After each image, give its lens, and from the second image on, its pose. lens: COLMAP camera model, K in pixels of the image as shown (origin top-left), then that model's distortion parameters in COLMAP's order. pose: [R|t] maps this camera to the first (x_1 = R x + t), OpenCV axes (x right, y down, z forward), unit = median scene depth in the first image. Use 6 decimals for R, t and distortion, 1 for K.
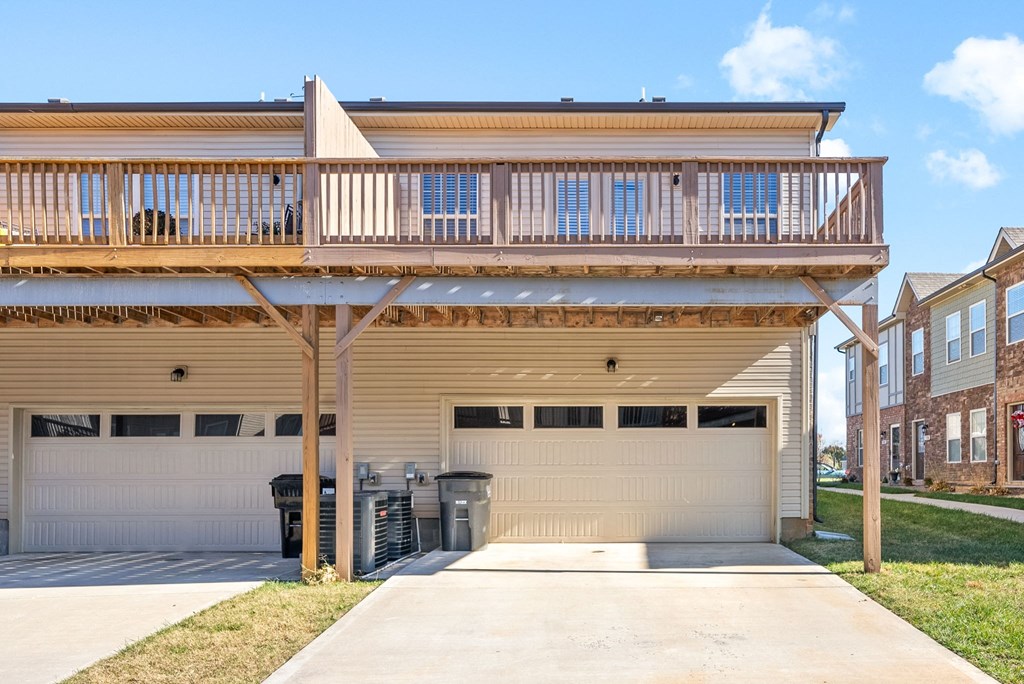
lens RADIAL K [[728.8, 0, 510.5], [0, 728.8, 467.5], [0, 0, 1]] dist [-0.000404, -0.000140]
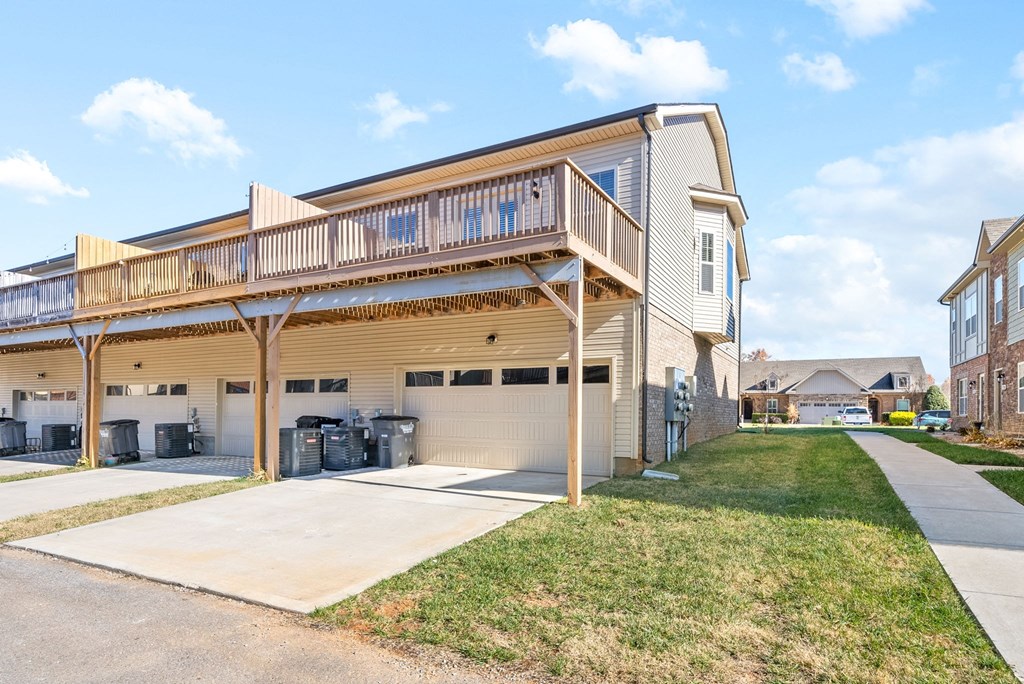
lens RADIAL K [[523.8, 0, 511.5], [0, 523.8, 410.2], [0, 0, 1]] dist [-0.000992, 0.000844]
pose [[0.886160, 0.009359, -0.463285, 0.623162], [-0.009963, 0.999950, 0.001144, -0.008716], [0.463273, 0.003602, 0.886209, 0.146562]]
